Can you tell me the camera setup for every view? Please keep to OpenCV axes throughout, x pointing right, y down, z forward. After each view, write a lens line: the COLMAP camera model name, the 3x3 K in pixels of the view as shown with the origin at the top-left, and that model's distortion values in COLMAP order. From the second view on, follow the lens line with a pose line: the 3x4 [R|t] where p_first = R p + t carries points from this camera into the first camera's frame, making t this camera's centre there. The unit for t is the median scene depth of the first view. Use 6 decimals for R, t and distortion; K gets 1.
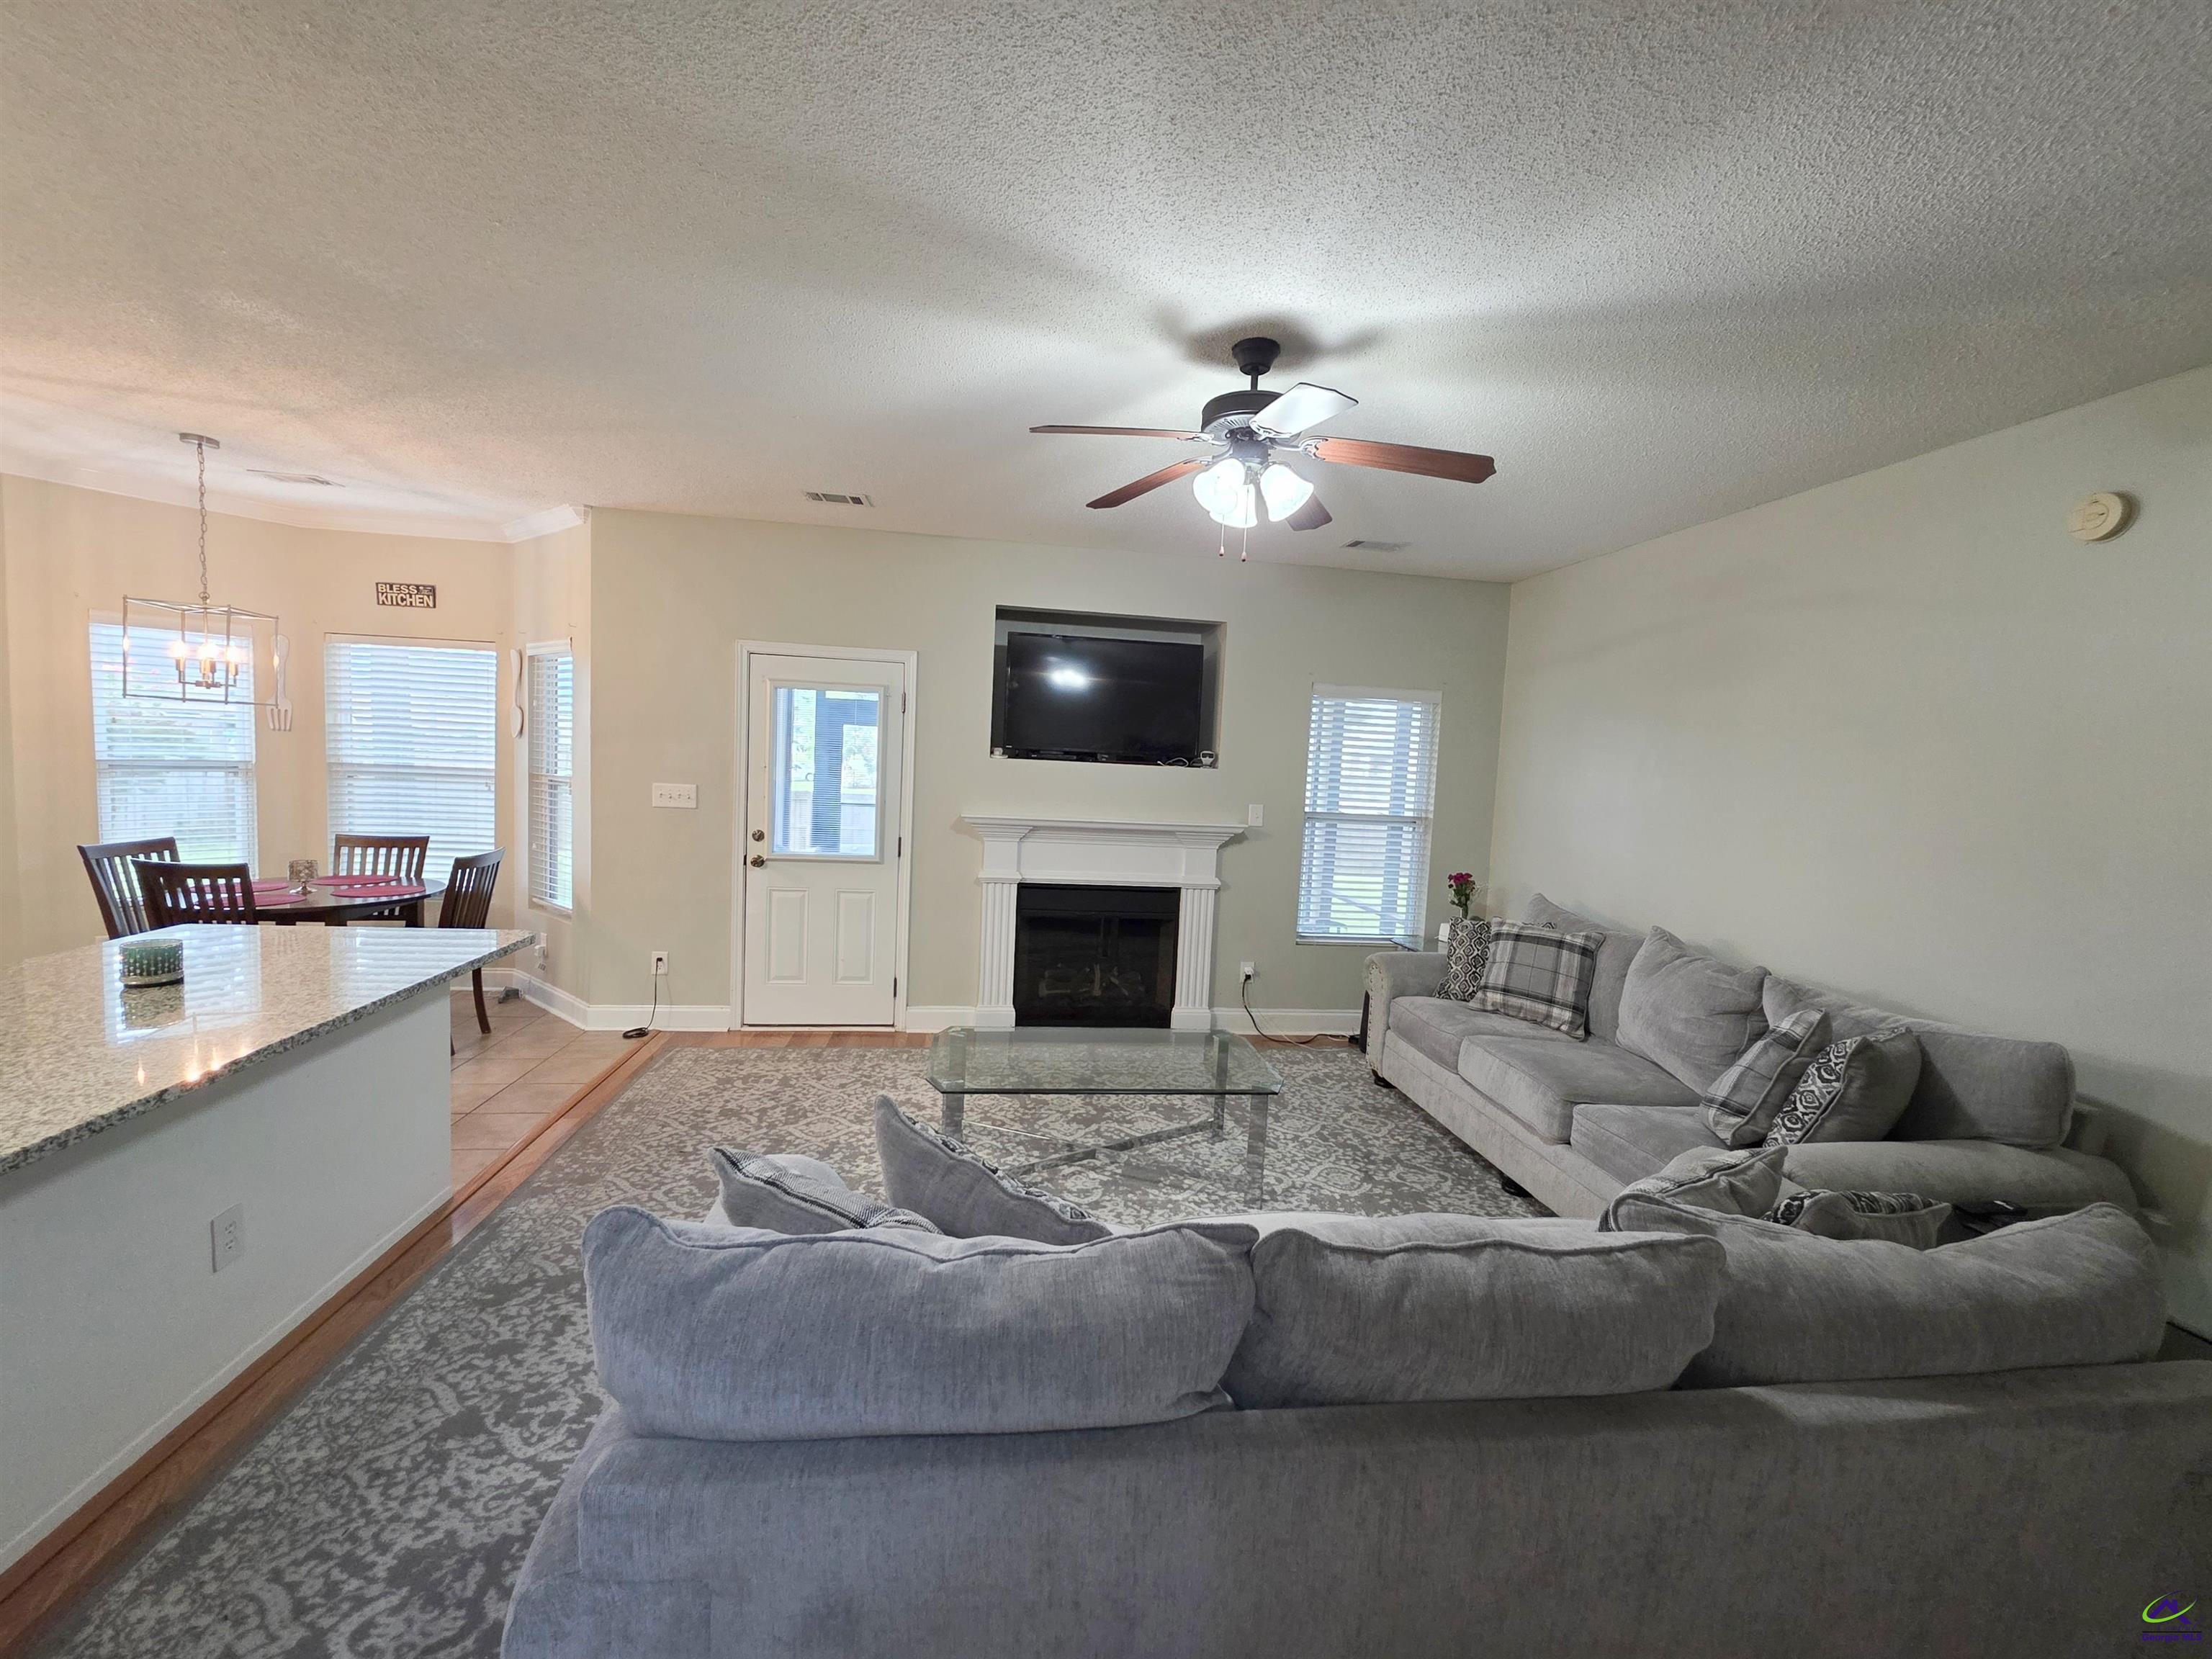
lens RADIAL K [[872.5, 0, 1106.0], [0, 872.5, 829.5], [0, 0, 1]] dist [0.014736, -0.000042]
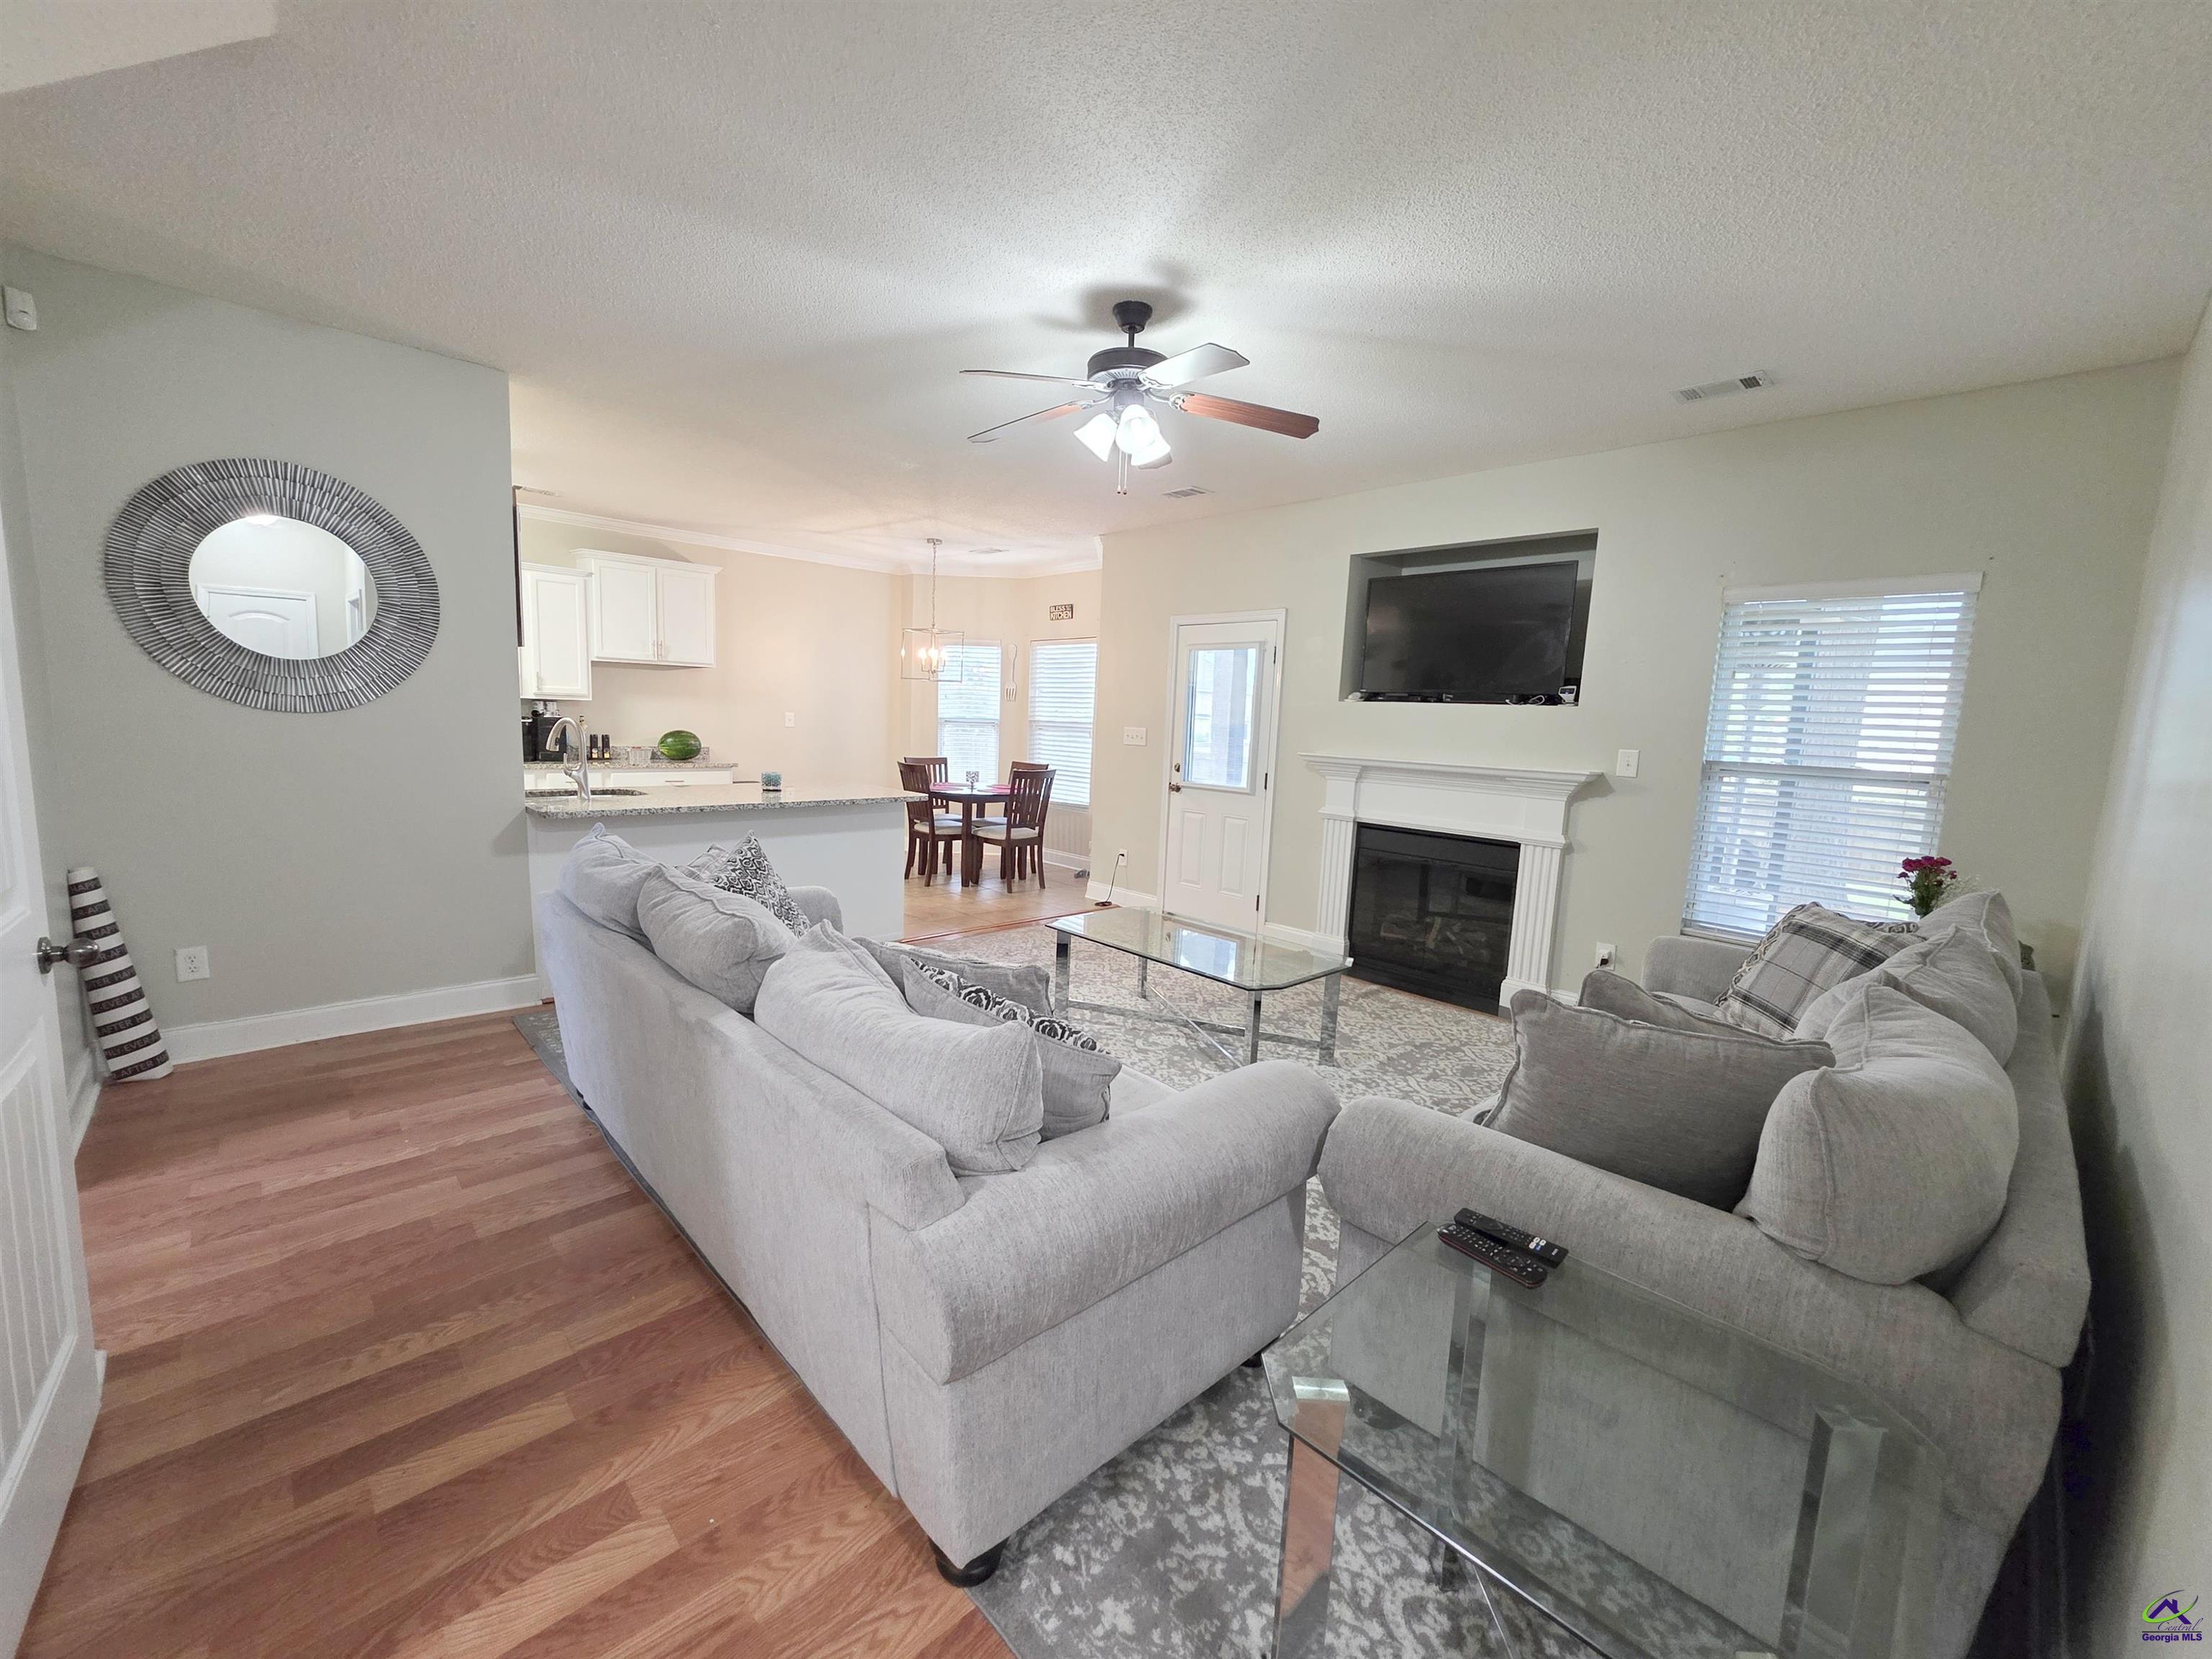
lens RADIAL K [[872.5, 0, 1106.0], [0, 872.5, 829.5], [0, 0, 1]] dist [0.014736, -0.000042]
pose [[0.603633, 0.082295, -0.793004, 0.550110], [-0.074488, 0.996129, 0.046675, 0.044791], [0.793775, 0.030895, 0.607426, 0.134590]]
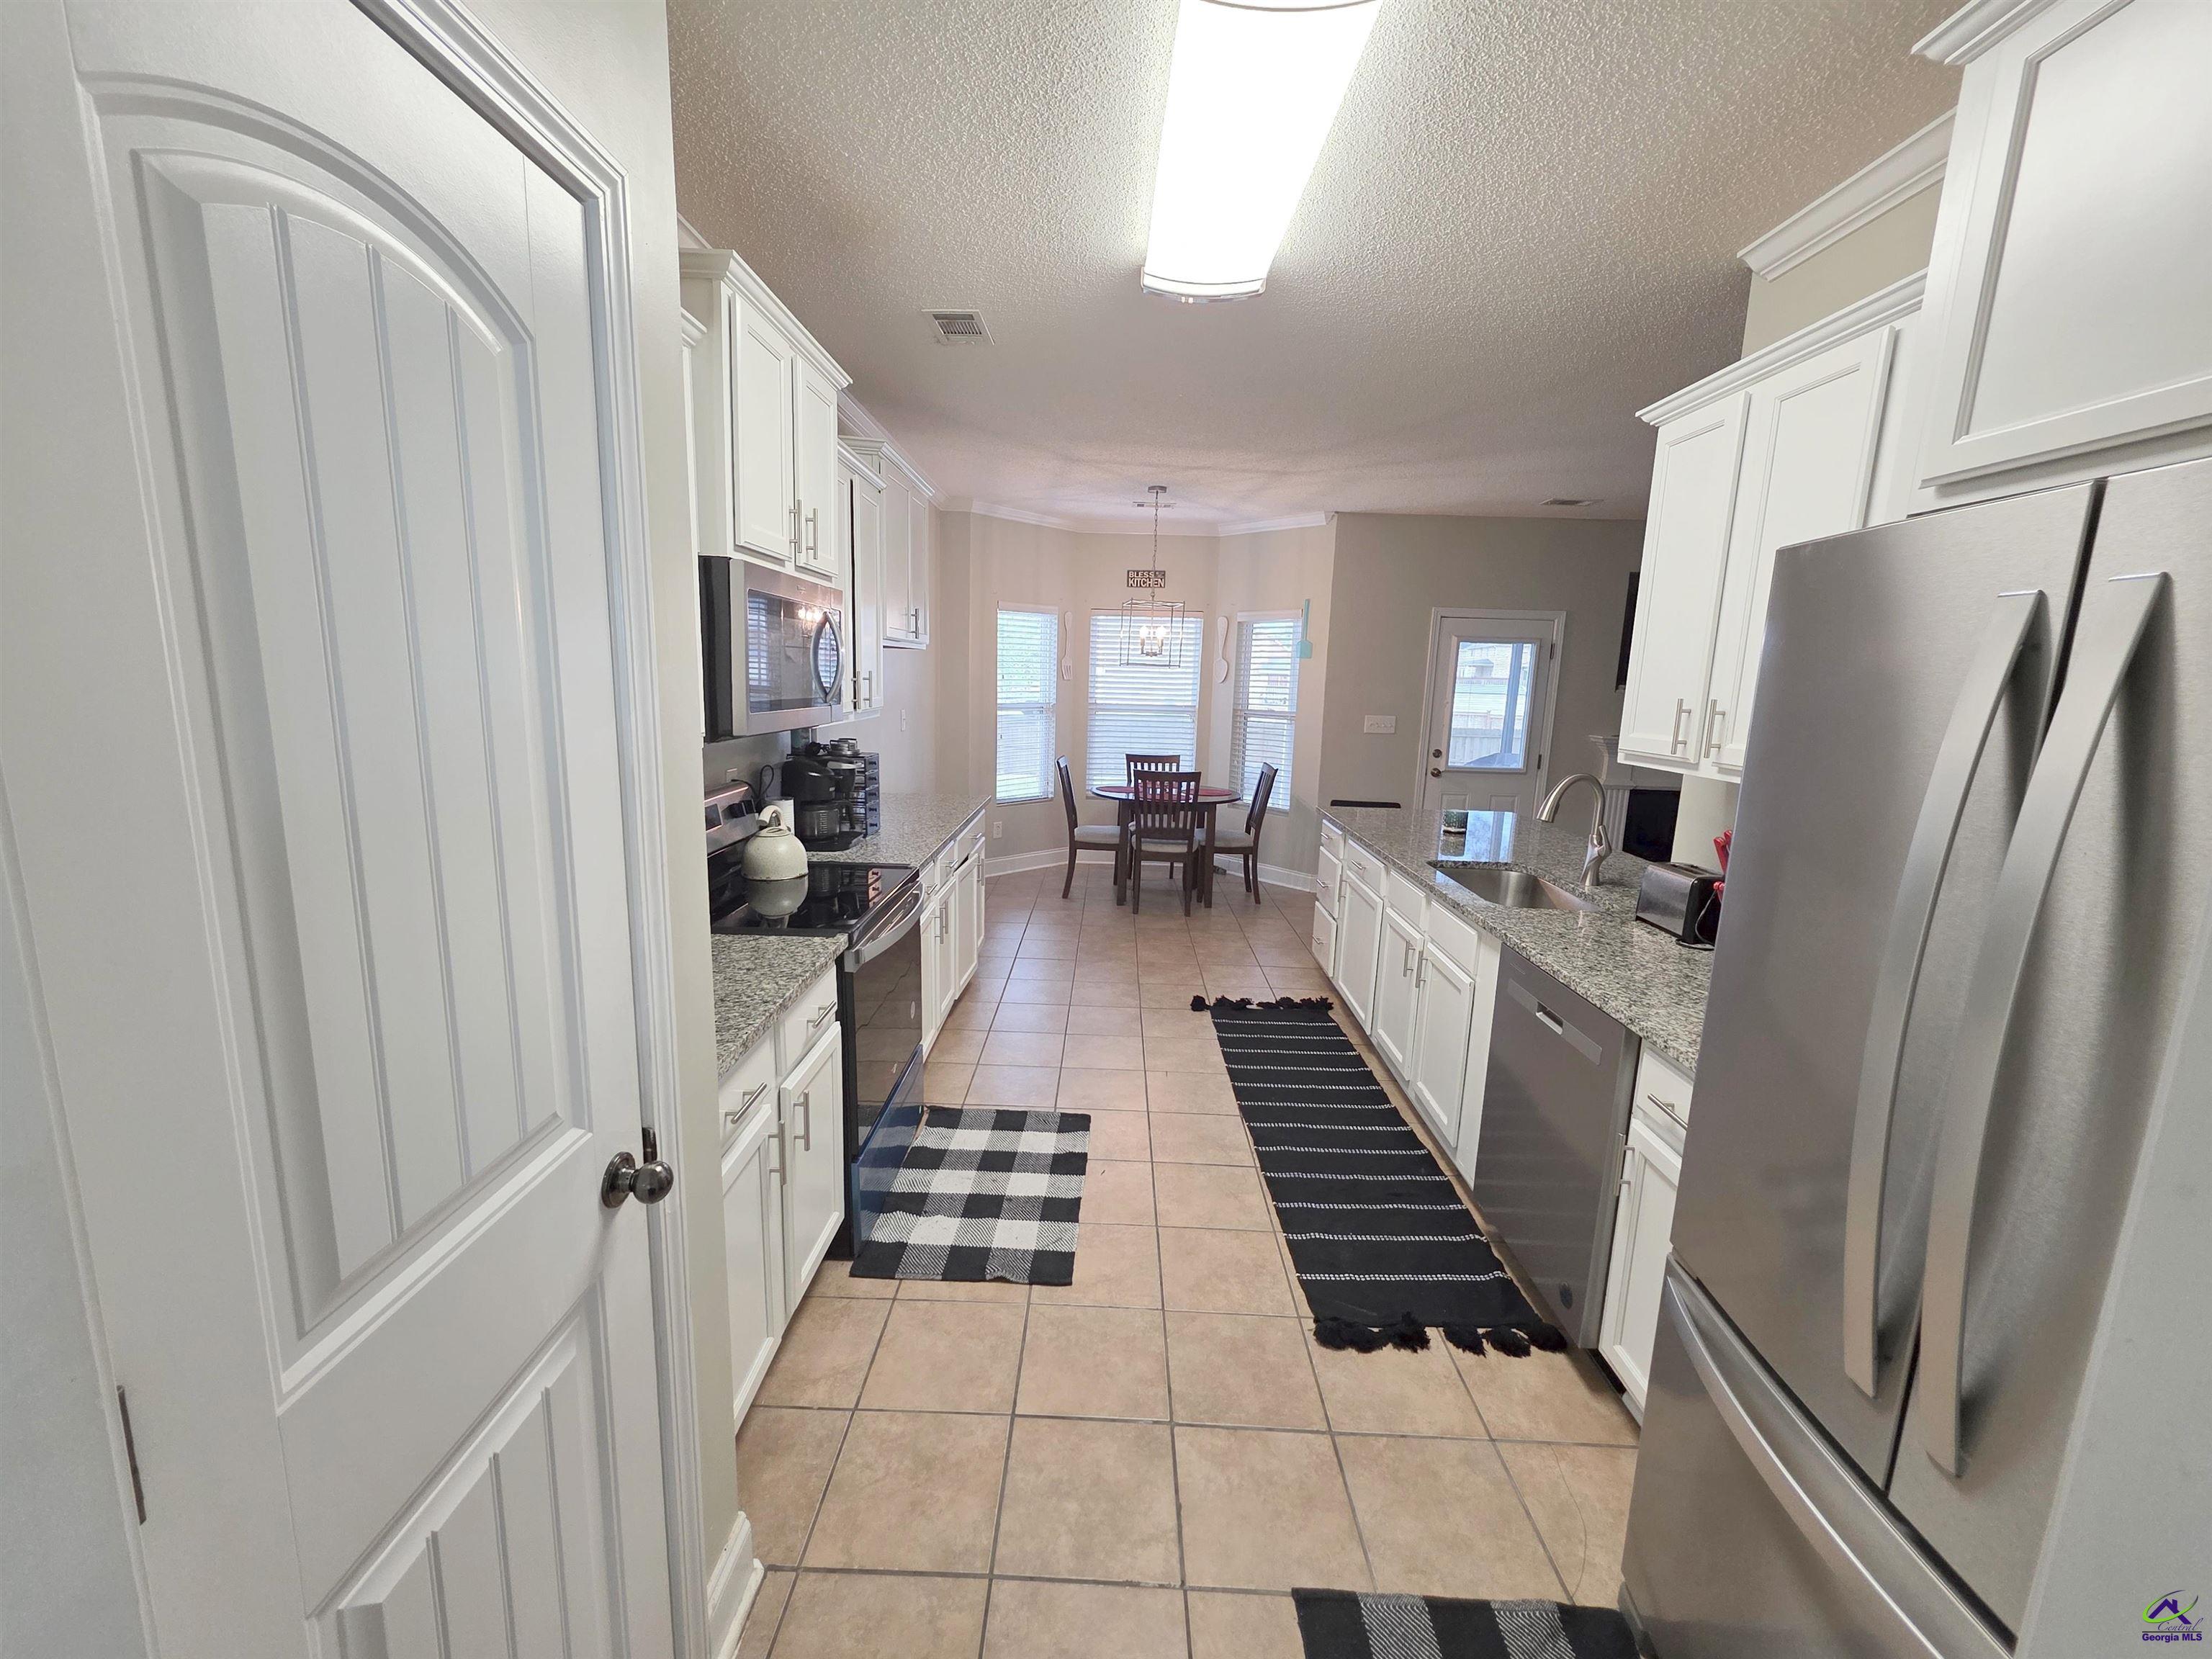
lens RADIAL K [[872.5, 0, 1106.0], [0, 872.5, 829.5], [0, 0, 1]] dist [0.014736, -0.000042]
pose [[0.991978, 0.008911, -0.126095, -0.715684], [0.002500, 0.995934, 0.090055, 0.001015], [0.126385, -0.089648, 0.987922, -0.404919]]
